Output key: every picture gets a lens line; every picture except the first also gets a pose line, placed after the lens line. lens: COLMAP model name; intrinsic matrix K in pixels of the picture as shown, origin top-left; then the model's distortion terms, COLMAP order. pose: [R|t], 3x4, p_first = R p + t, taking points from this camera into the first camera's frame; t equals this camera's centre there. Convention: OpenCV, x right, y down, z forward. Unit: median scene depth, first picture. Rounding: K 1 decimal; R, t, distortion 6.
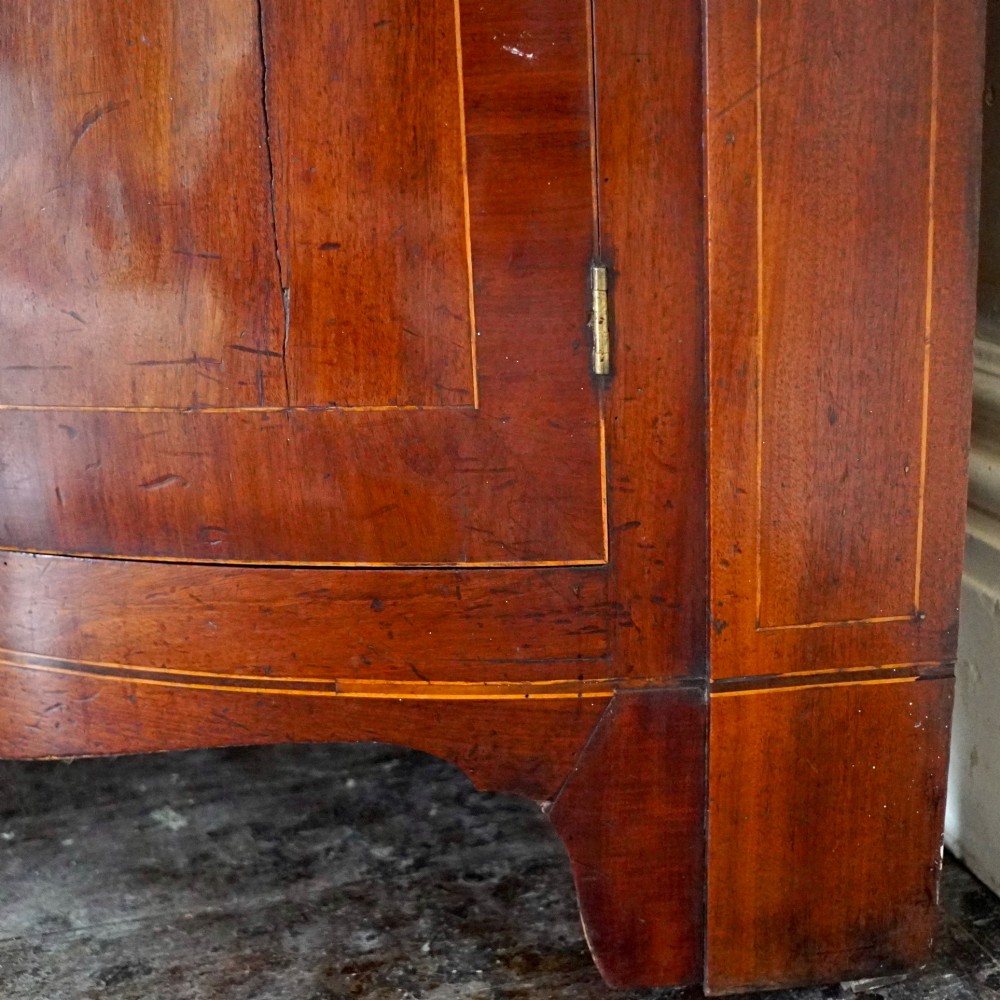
lens RADIAL K [[1302.7, 0, 500.0], [0, 1302.7, 500.0], [0, 0, 1]] dist [-0.157891, 0.139408]
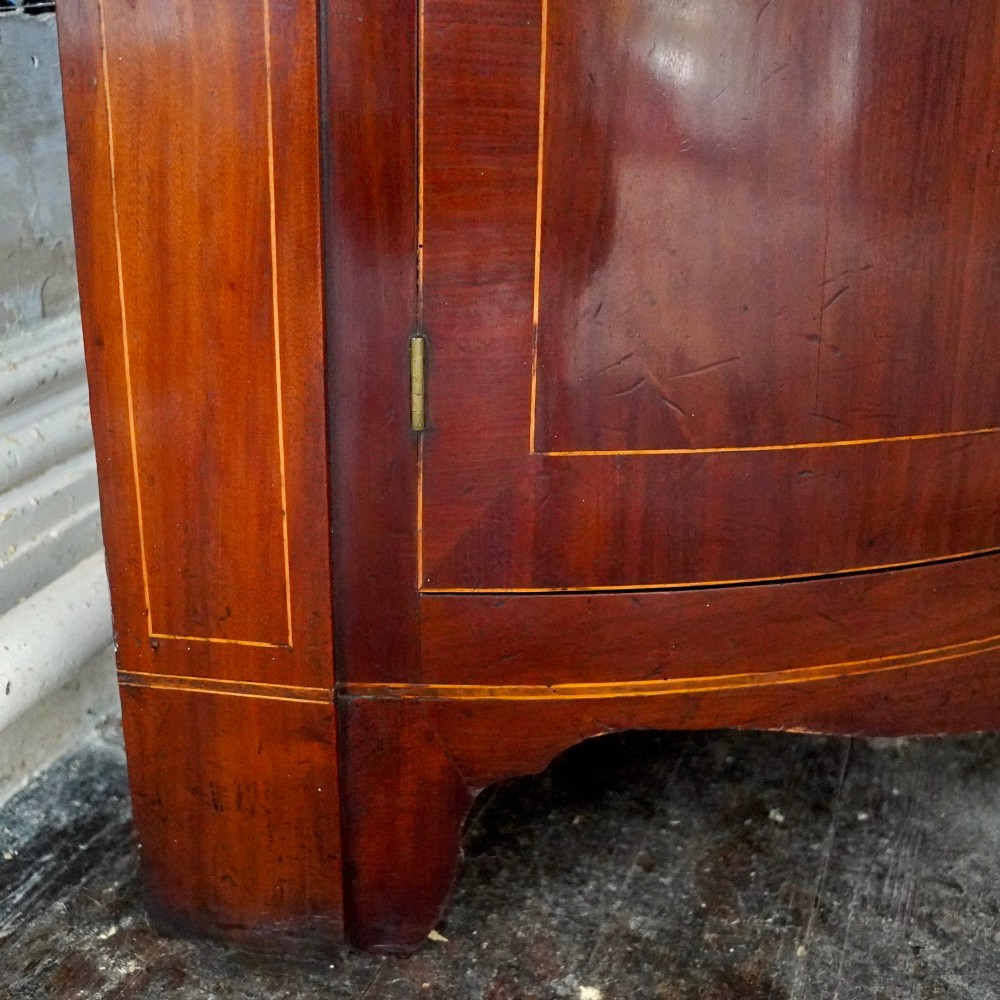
lens RADIAL K [[1302.7, 0, 500.0], [0, 1302.7, 500.0], [0, 0, 1]] dist [-0.157891, 0.139408]
pose [[0.569381, -0.252307, 0.782398, -1.793898], [0.165898, 0.967421, 0.191243, -0.327349], [-0.805161, 0.020908, 0.592688, 0.826034]]
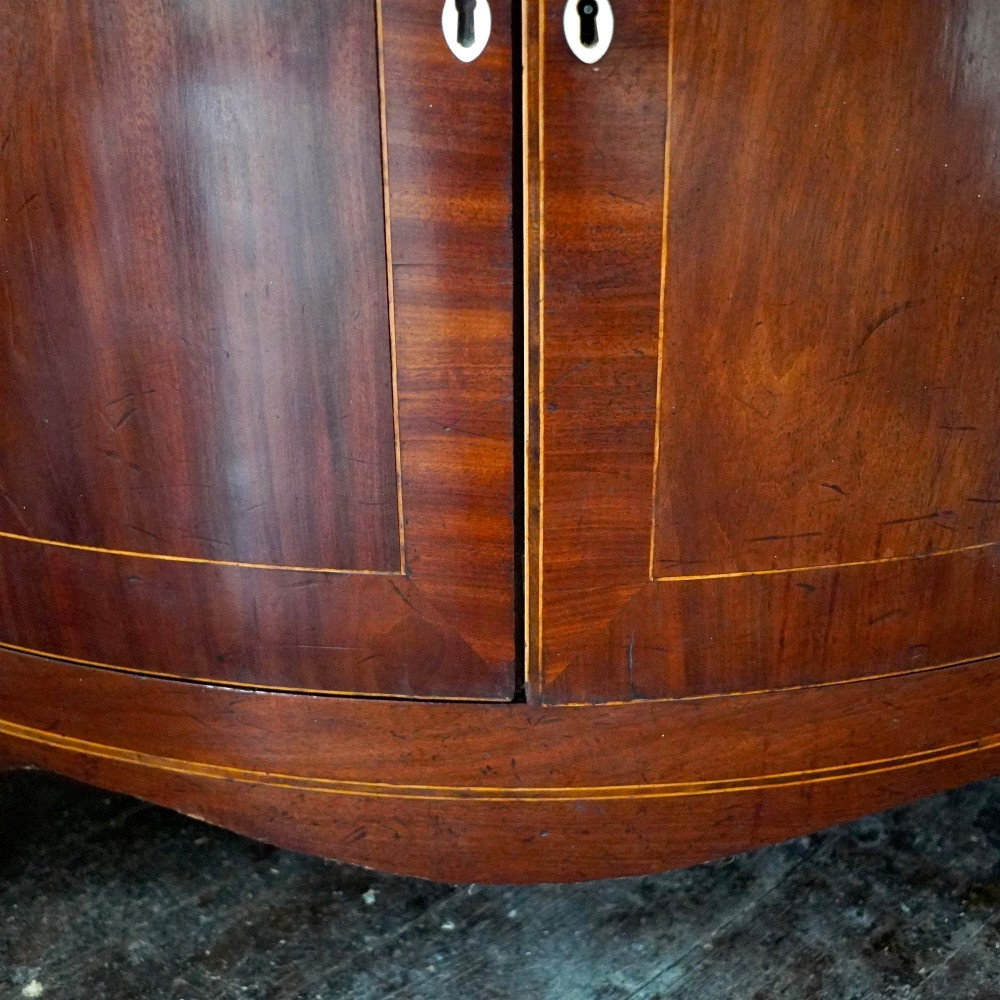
lens RADIAL K [[1302.7, 0, 500.0], [0, 1302.7, 500.0], [0, 0, 1]] dist [-0.157891, 0.139408]
pose [[0.887312, -0.160493, 0.432342, -1.004239], [0.088742, 0.979390, 0.181439, -0.339566], [-0.452551, -0.122626, 0.883267, 0.161631]]
